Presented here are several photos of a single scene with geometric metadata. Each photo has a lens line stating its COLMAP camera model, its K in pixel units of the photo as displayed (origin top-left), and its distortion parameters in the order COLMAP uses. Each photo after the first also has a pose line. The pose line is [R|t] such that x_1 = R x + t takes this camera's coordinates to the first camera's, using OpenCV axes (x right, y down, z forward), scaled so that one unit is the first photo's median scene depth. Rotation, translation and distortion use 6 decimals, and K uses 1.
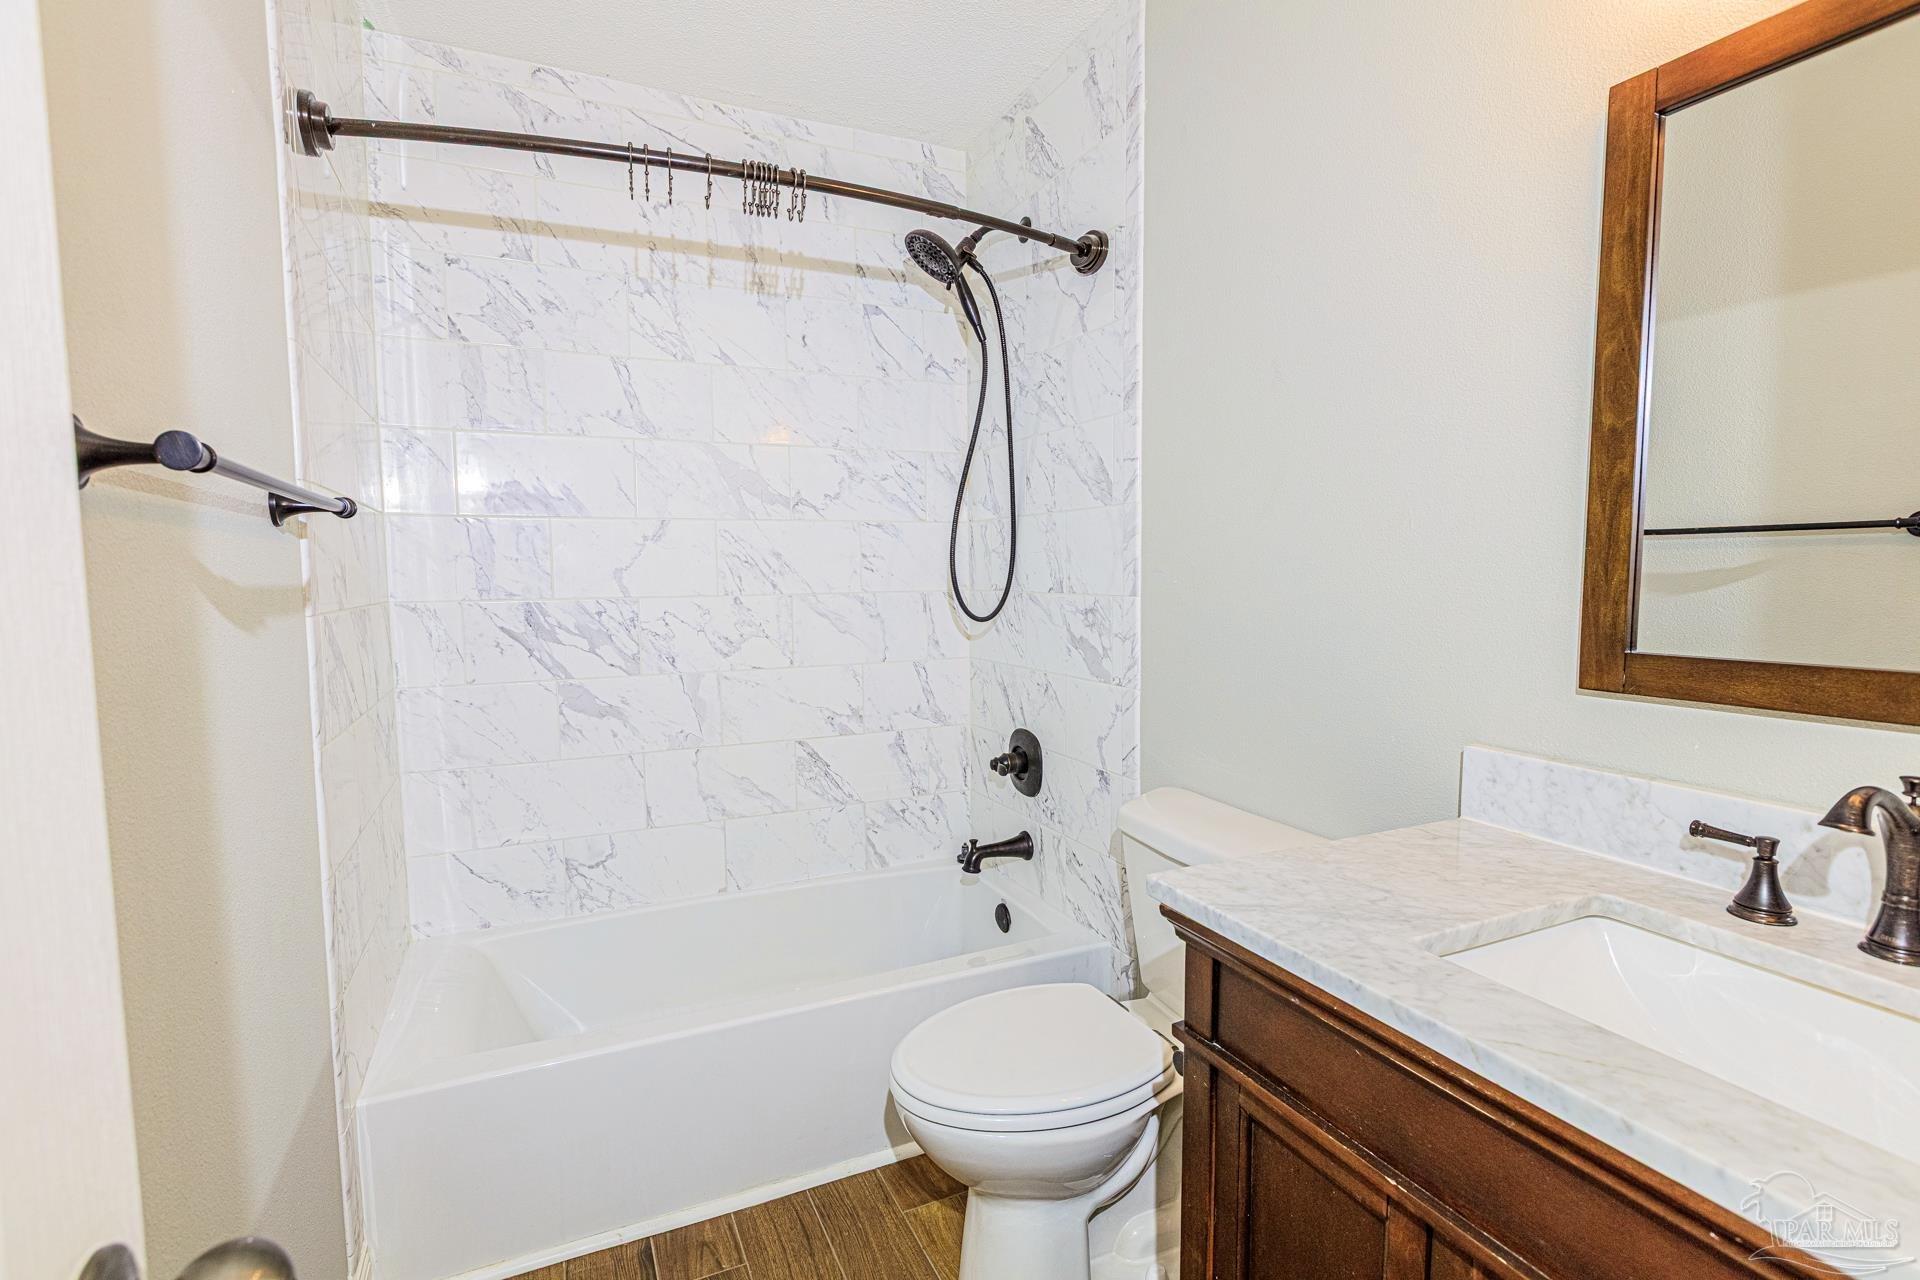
lens RADIAL K [[916.5, 0, 955.9], [0, 916.5, 645.3], [0, 0, 1]] dist [-0.001079, -0.000083]
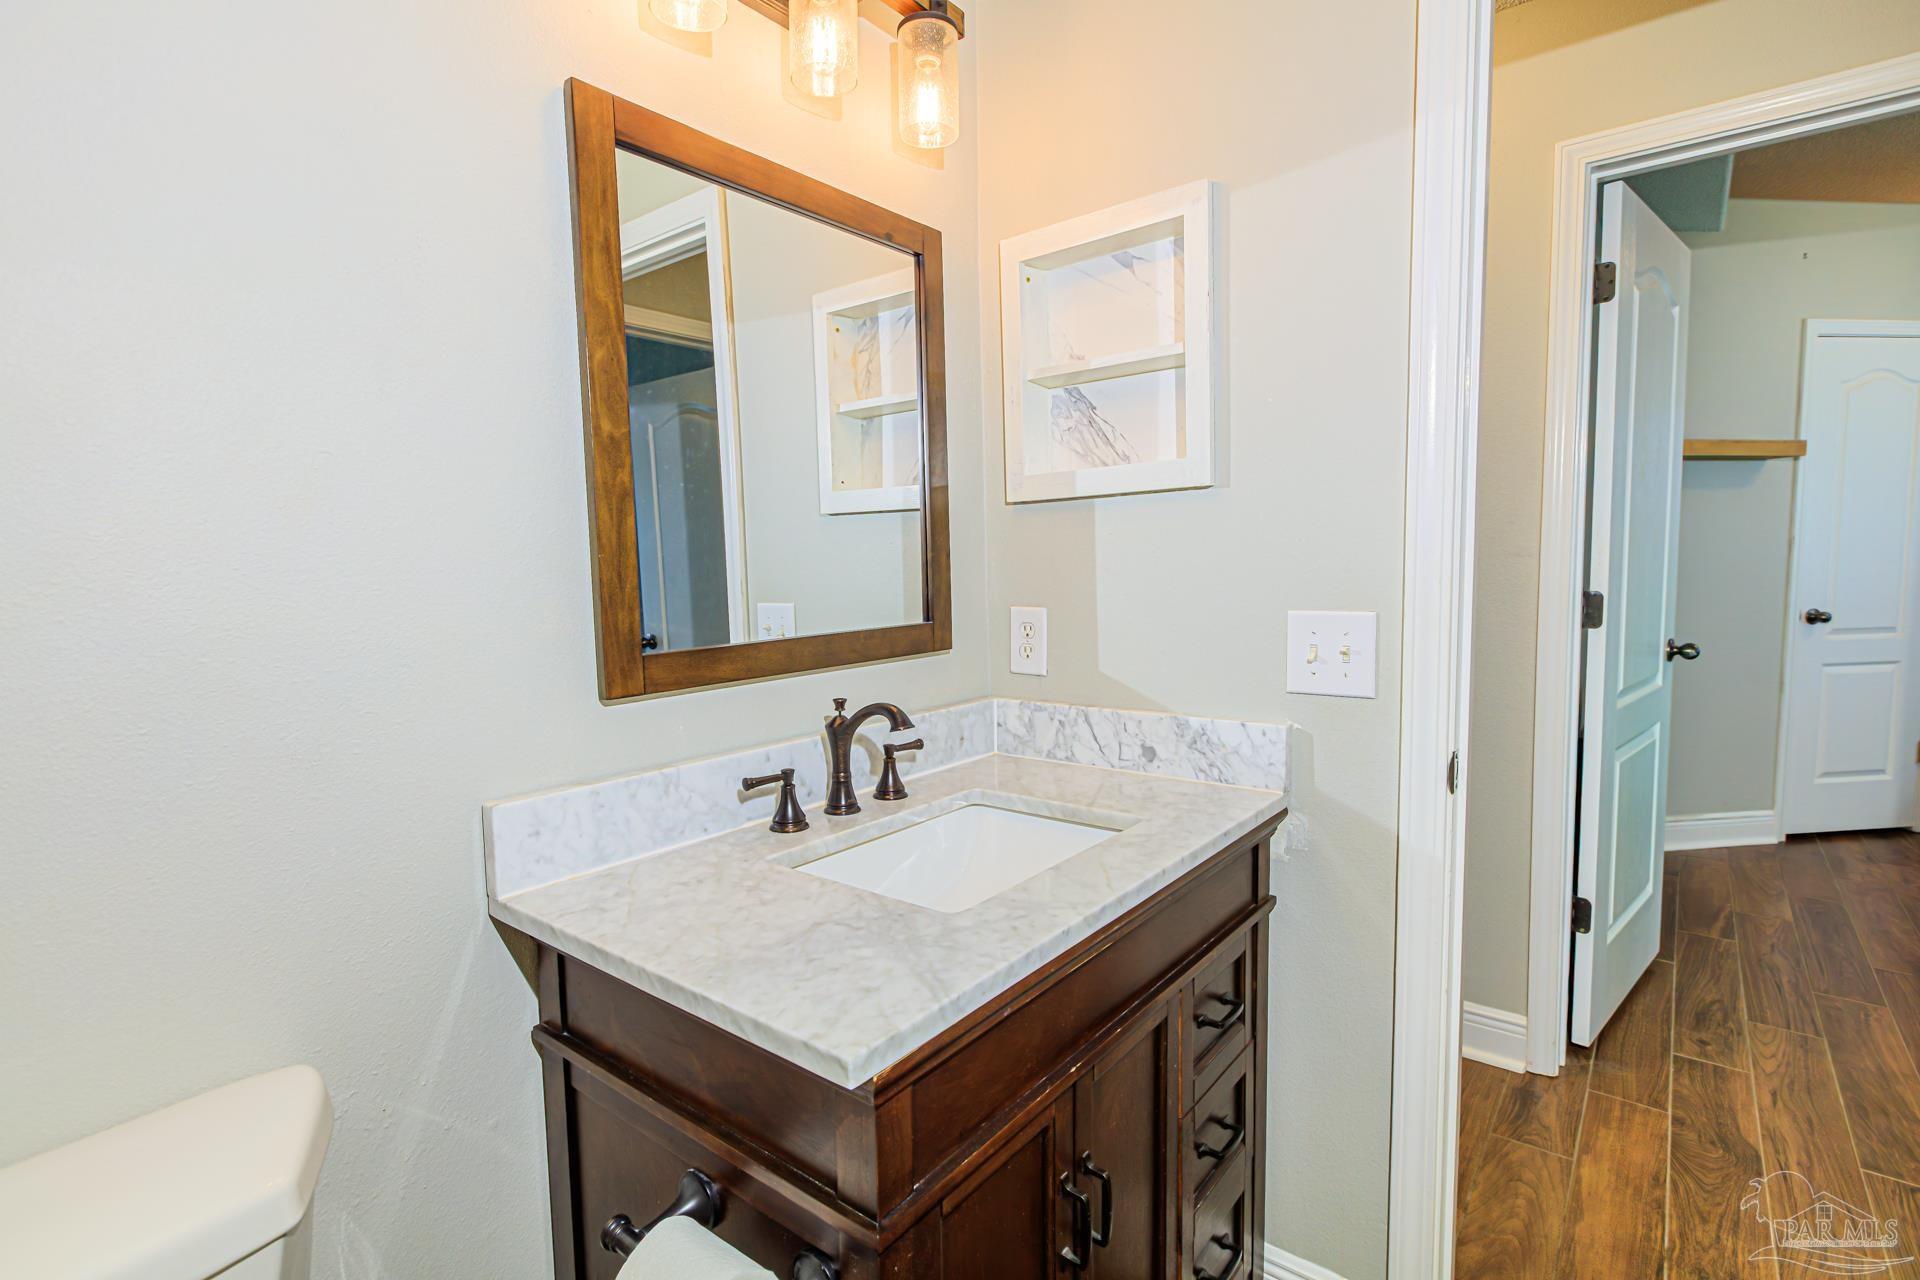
lens RADIAL K [[916.5, 0, 952.0], [0, 916.5, 637.6], [0, 0, 1]] dist [-0.001079, -0.000083]
pose [[-0.456311, -0.059225, 0.887847, -0.378988], [0.098871, 0.988229, 0.116736, -0.105910], [-0.884311, 0.141050, -0.445084, 1.225494]]
